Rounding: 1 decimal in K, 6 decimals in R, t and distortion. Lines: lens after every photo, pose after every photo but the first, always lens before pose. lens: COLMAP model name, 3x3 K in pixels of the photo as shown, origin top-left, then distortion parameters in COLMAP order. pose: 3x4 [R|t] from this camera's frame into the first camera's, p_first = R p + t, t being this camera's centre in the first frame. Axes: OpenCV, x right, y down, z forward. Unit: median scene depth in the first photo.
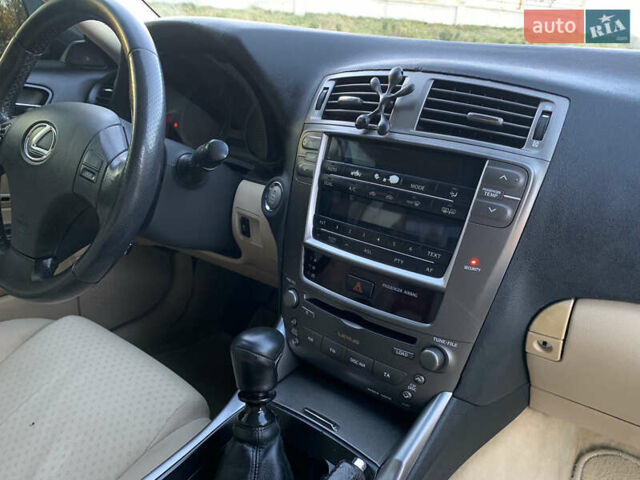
lens RADIAL K [[488.4, 0, 321.0], [0, 488.4, 242.0], [0, 0, 1]] dist [0.015128, -0.016410]
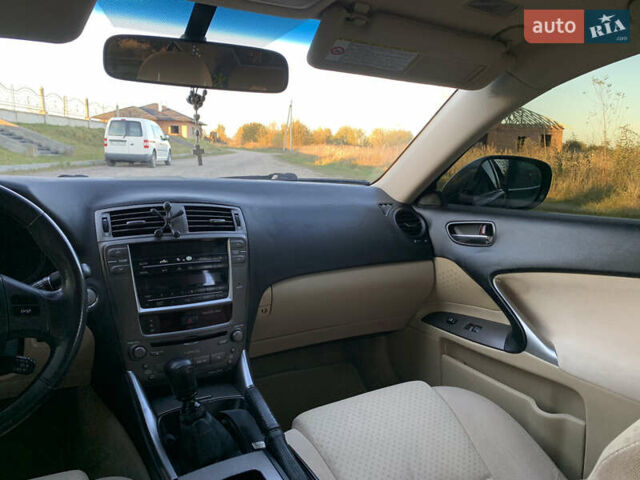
lens RADIAL K [[489.0, 0, 325.0], [0, 489.0, 251.4], [0, 0, 1]] dist [0.023463, -0.026491]
pose [[0.376150, -0.212234, 0.901925, -1.332876], [0.325314, 0.941695, 0.085920, -0.143225], [-0.867573, 0.261090, 0.423261, -0.262853]]
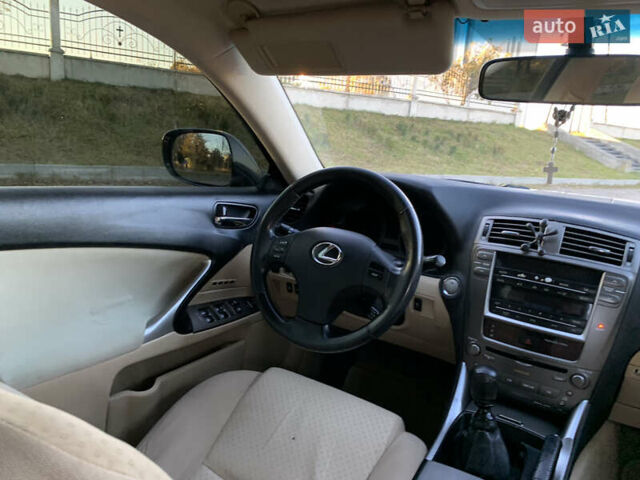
lens RADIAL K [[489.0, 0, 320.0], [0, 489.0, 247.9], [0, 0, 1]] dist [0.023463, -0.026491]
pose [[0.995441, 0.015998, 0.094026, -0.852824], [-0.002637, 0.990072, -0.140535, 0.011976], [-0.095341, 0.139646, 0.985601, -0.720210]]
